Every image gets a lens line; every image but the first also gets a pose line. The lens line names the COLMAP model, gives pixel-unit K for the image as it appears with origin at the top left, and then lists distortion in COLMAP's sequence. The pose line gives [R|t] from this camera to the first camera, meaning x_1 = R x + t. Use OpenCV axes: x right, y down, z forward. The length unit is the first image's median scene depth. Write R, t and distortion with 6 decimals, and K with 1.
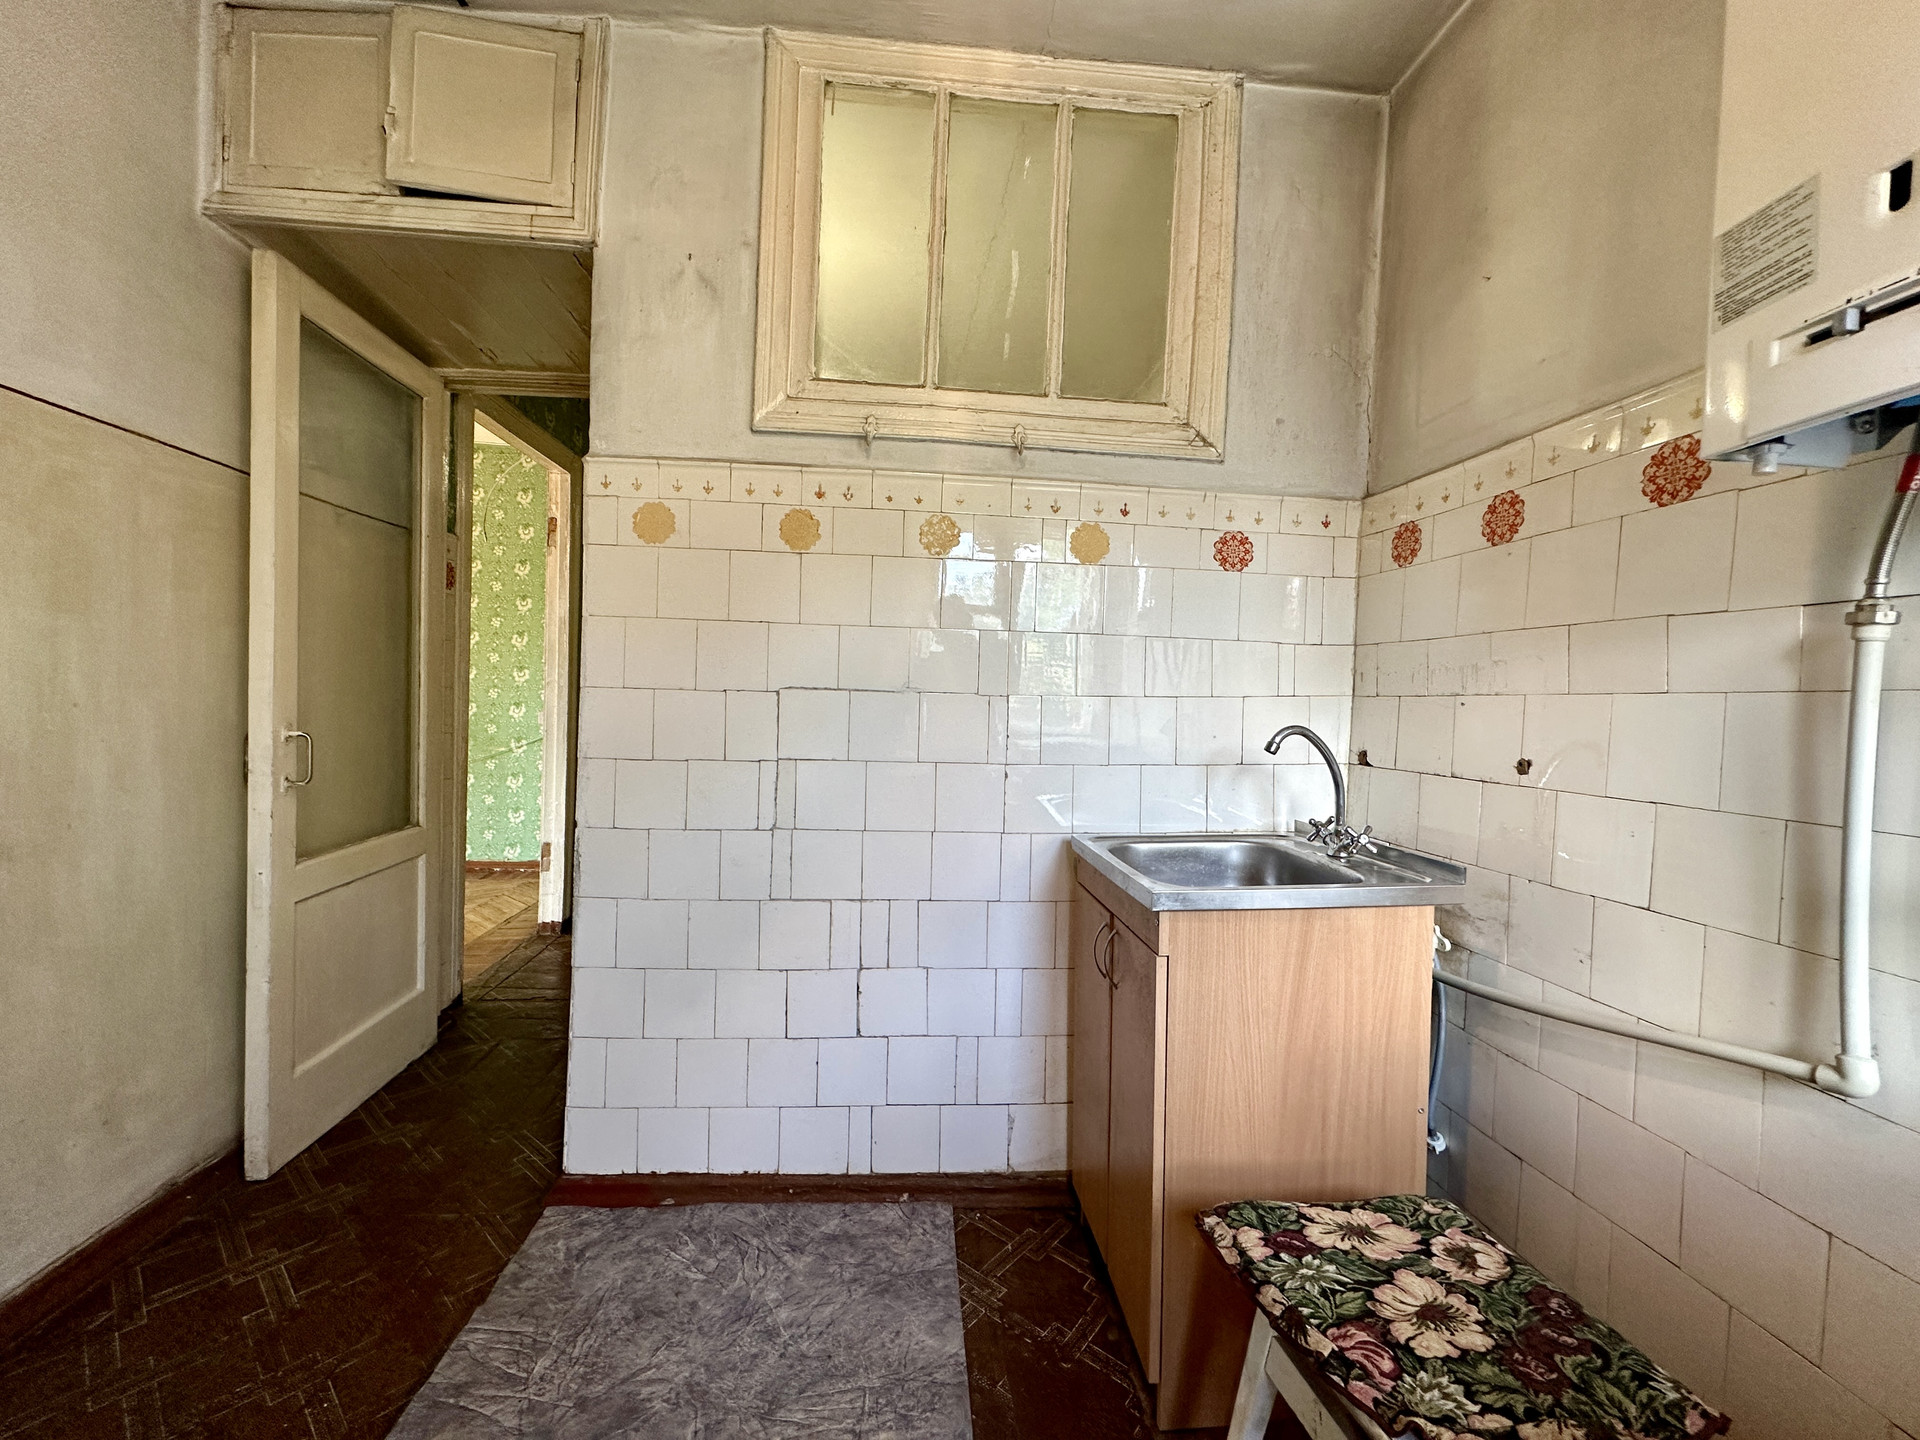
lens RADIAL K [[760.5, 0, 956.2], [0, 760.5, 718.0], [0, 0, 1]] dist [-0.003488, 0.000911]
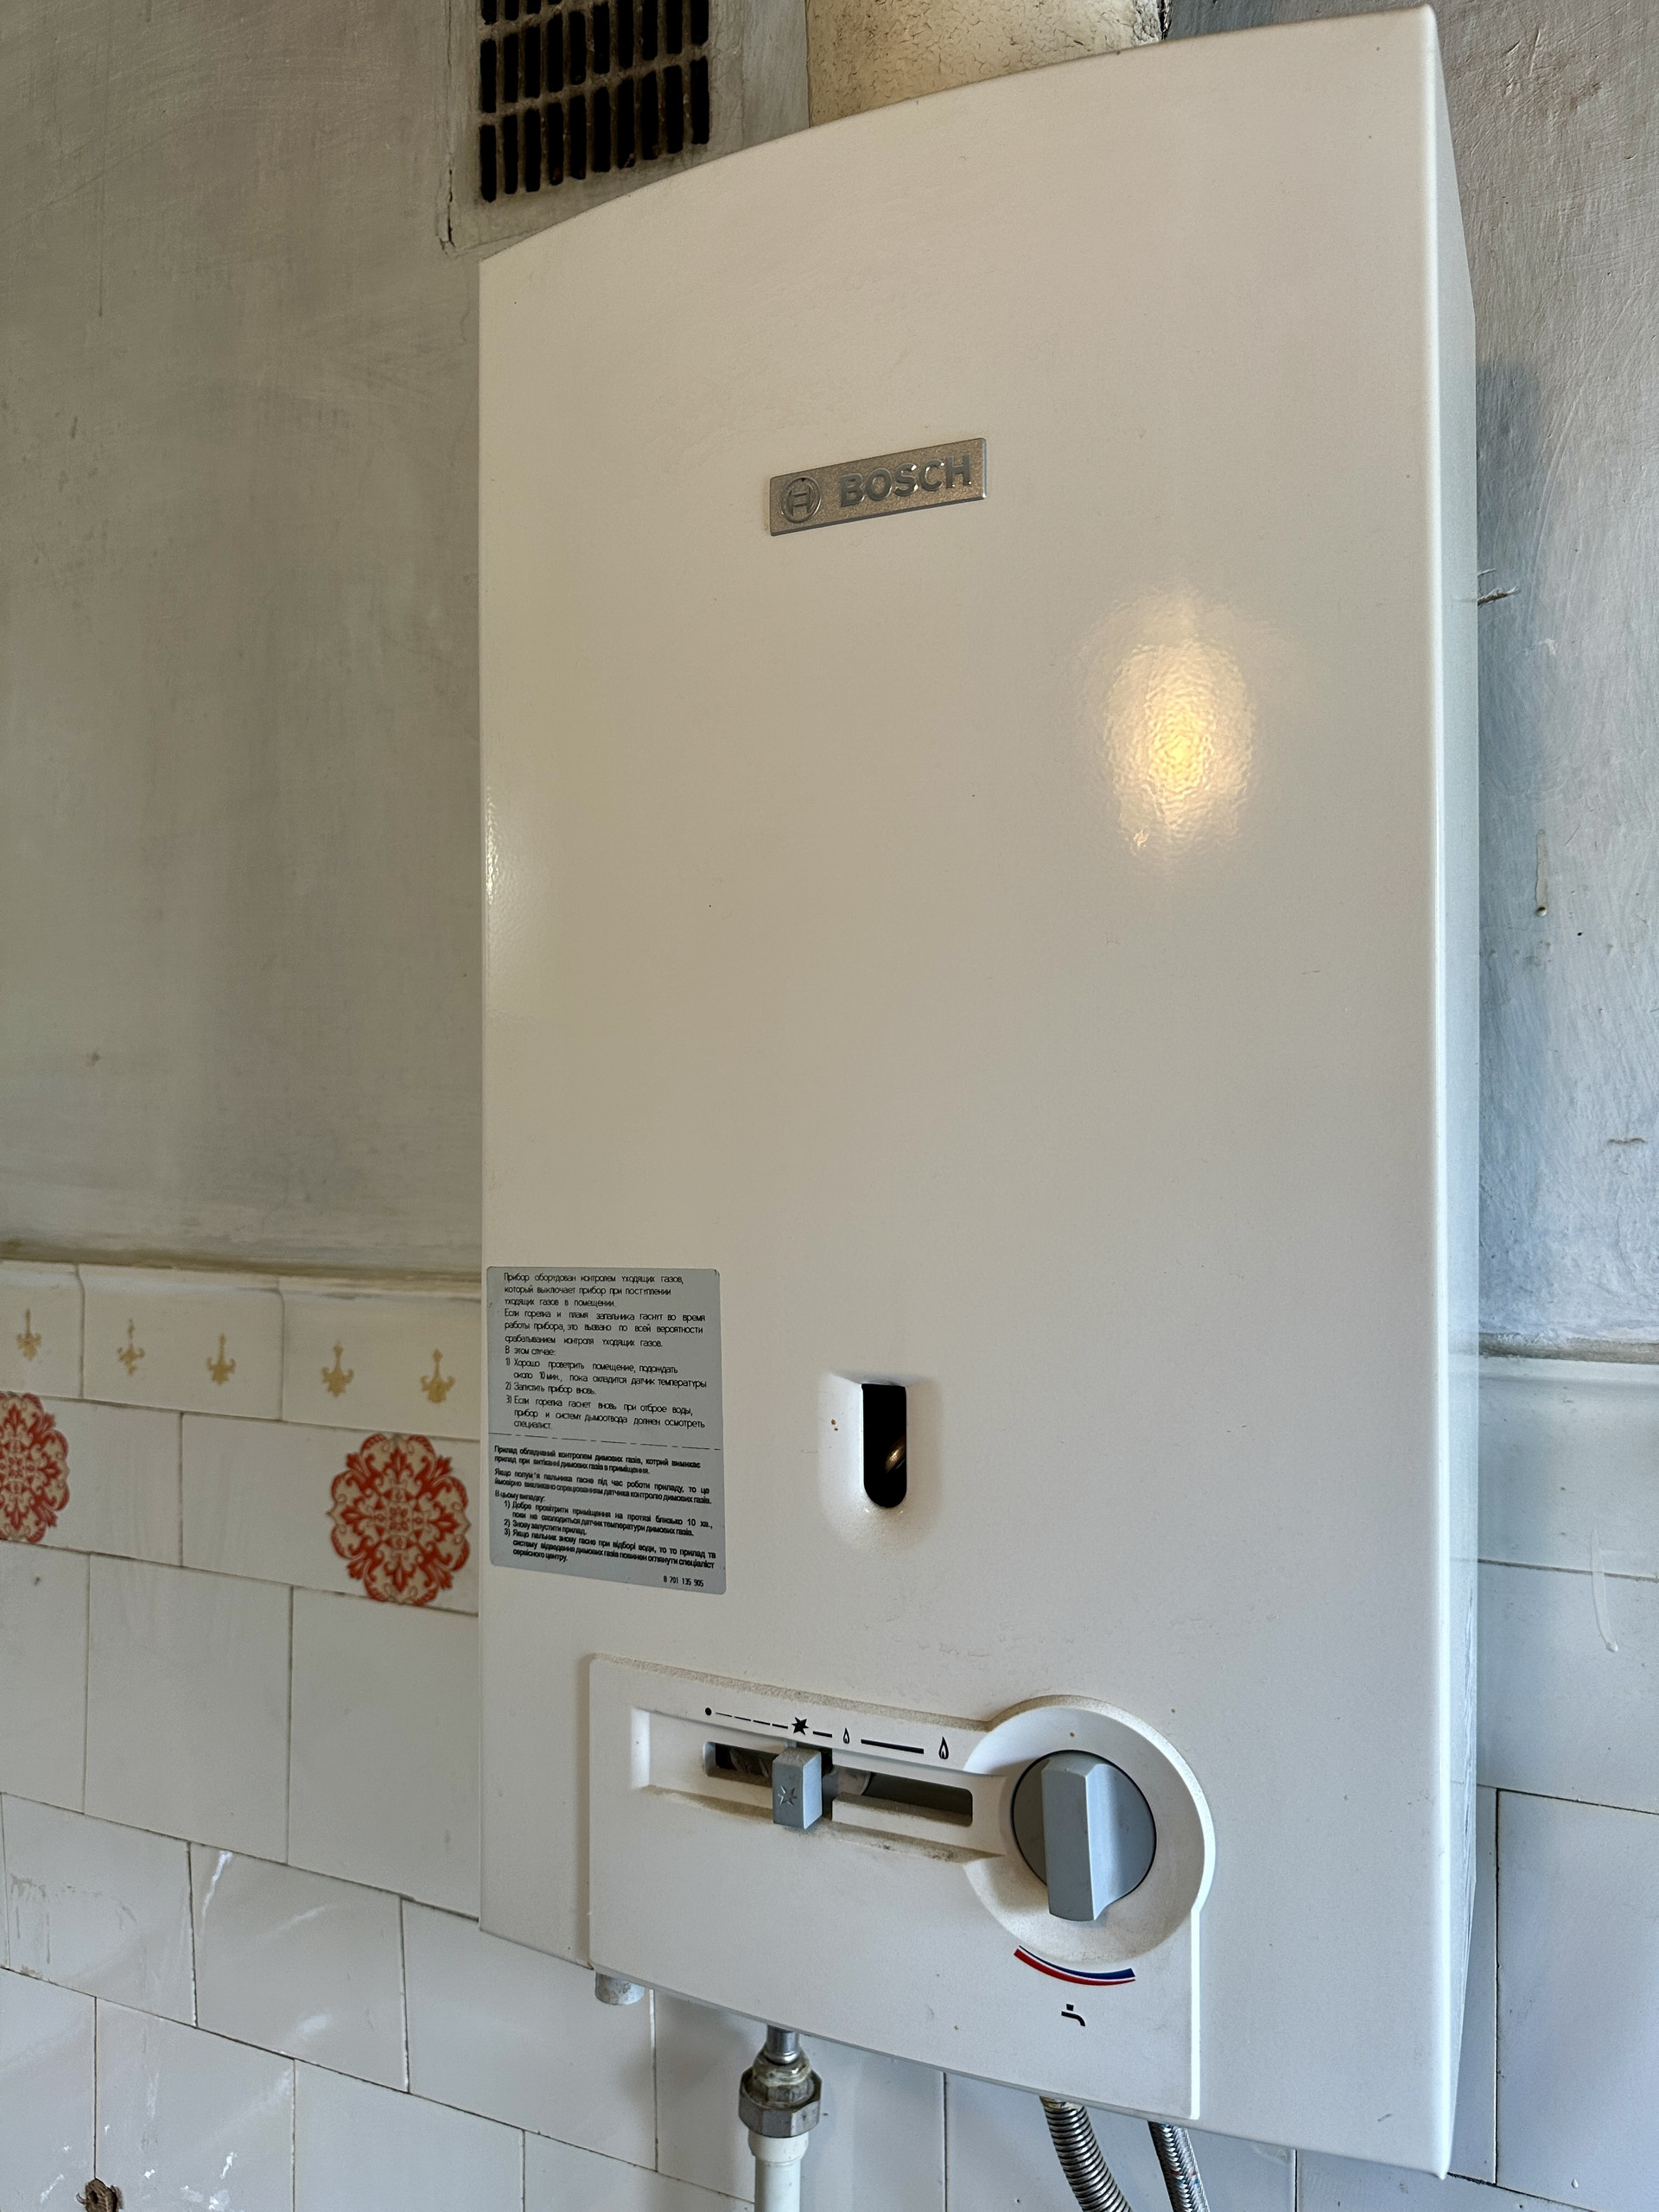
lens RADIAL K [[1580.9, 0, 843.2], [0, 1580.9, 1107.6], [0, 0, 1]] dist [-0.004211, -0.004037]
pose [[0.496326, -0.025711, 0.867755, 0.398268], [0.039481, 0.999196, 0.007023, -0.578186], [-0.867238, 0.030774, 0.496942, 0.429809]]
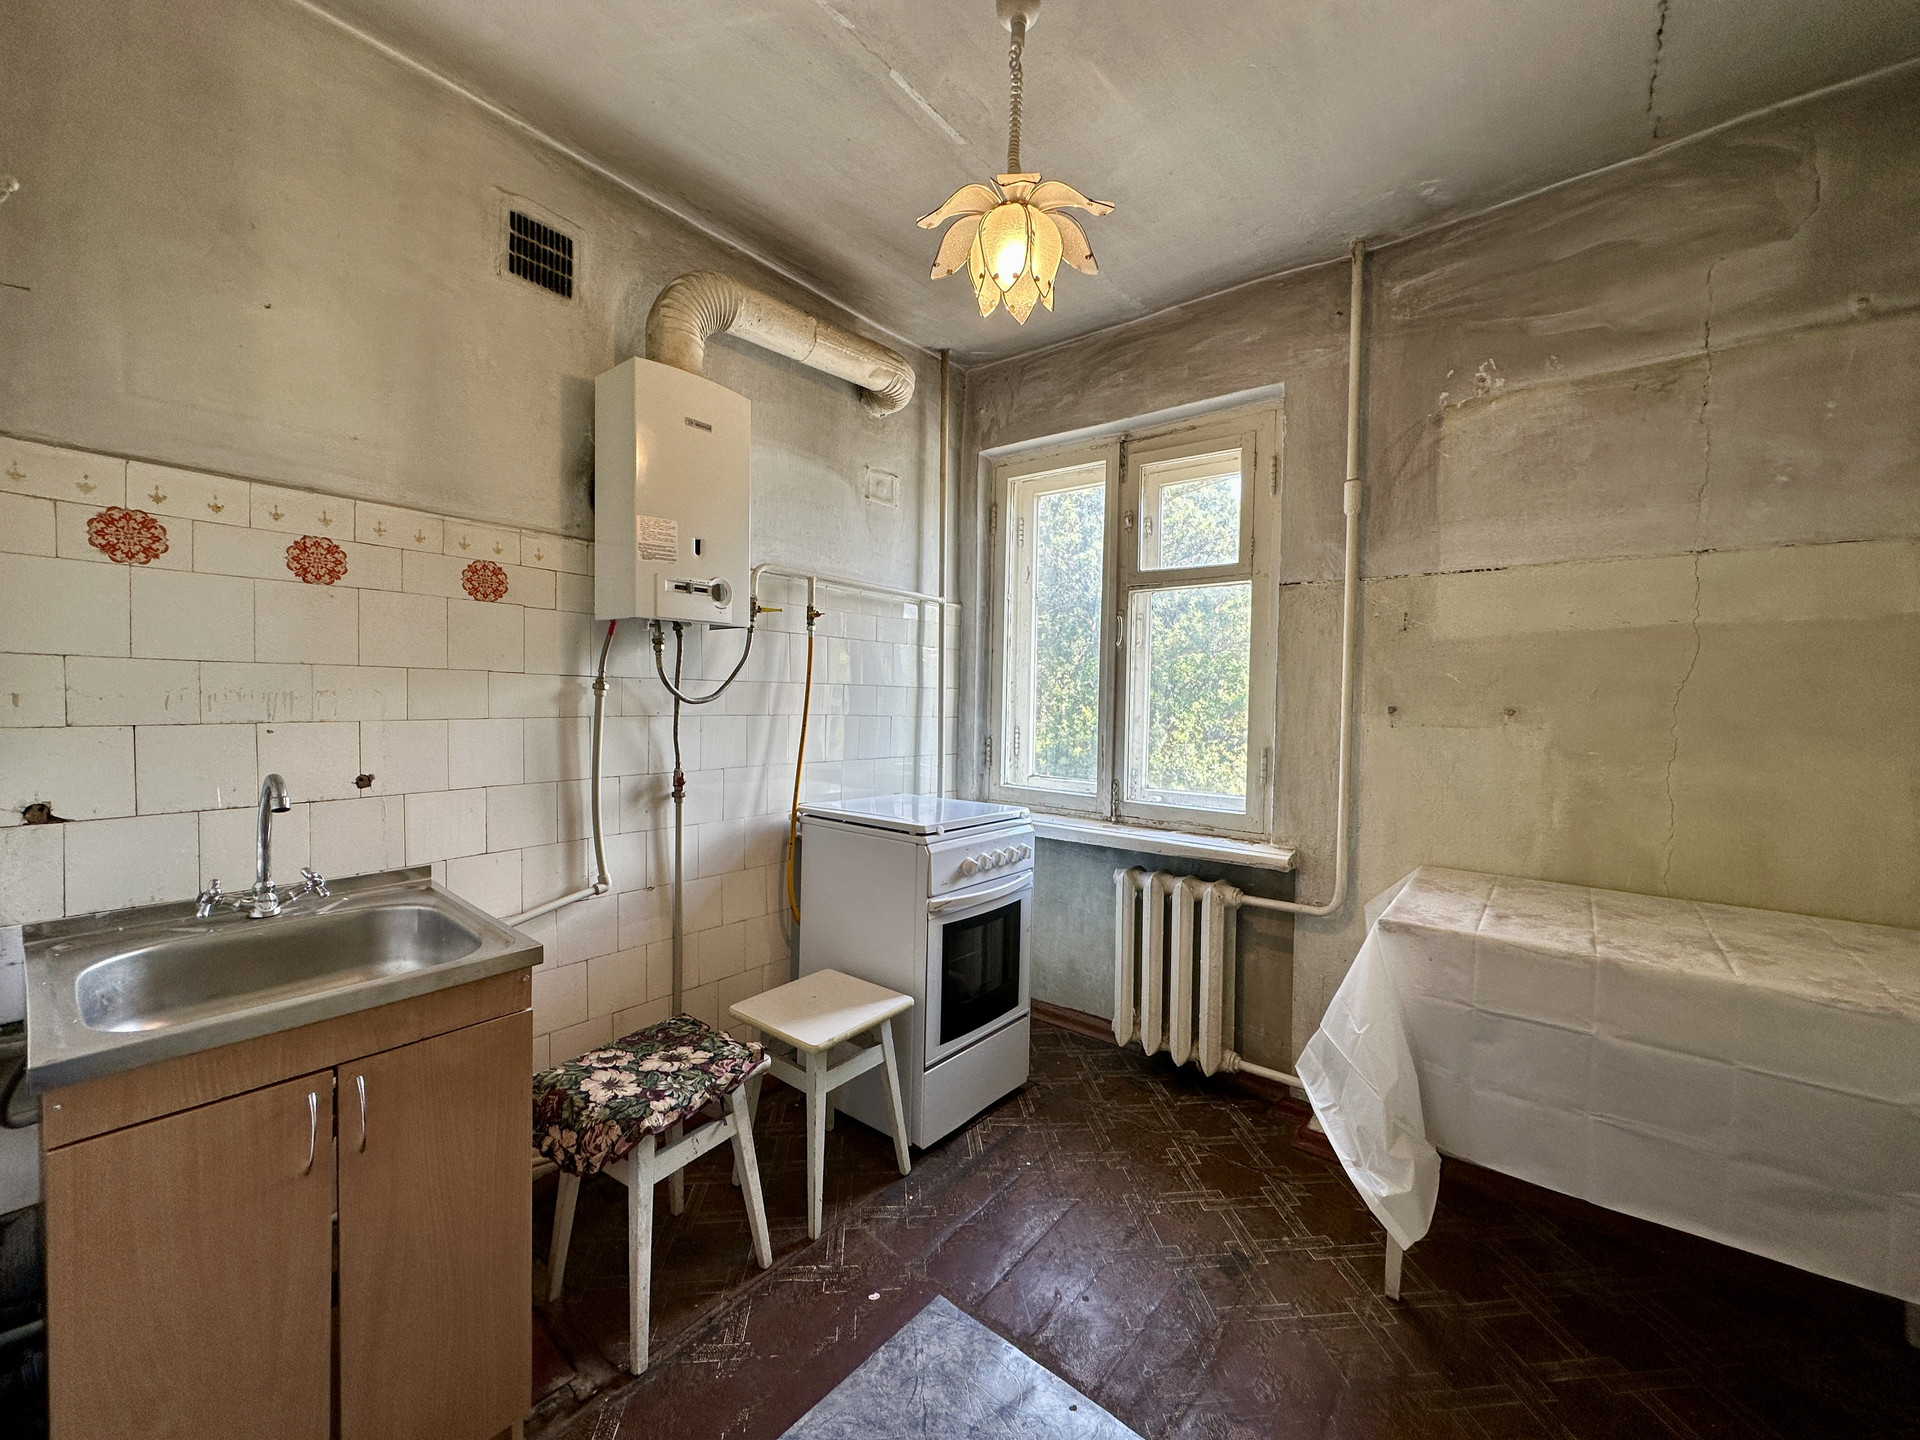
lens RADIAL K [[760.5, 0, 961.8], [0, 760.5, 717.4], [0, 0, 1]] dist [-0.003488, 0.000911]
pose [[-0.717489, -0.074771, 0.692545, -0.996876], [-0.030956, 0.996663, 0.075534, -0.206367], [-0.695882, 0.032757, -0.717409, 1.589374]]
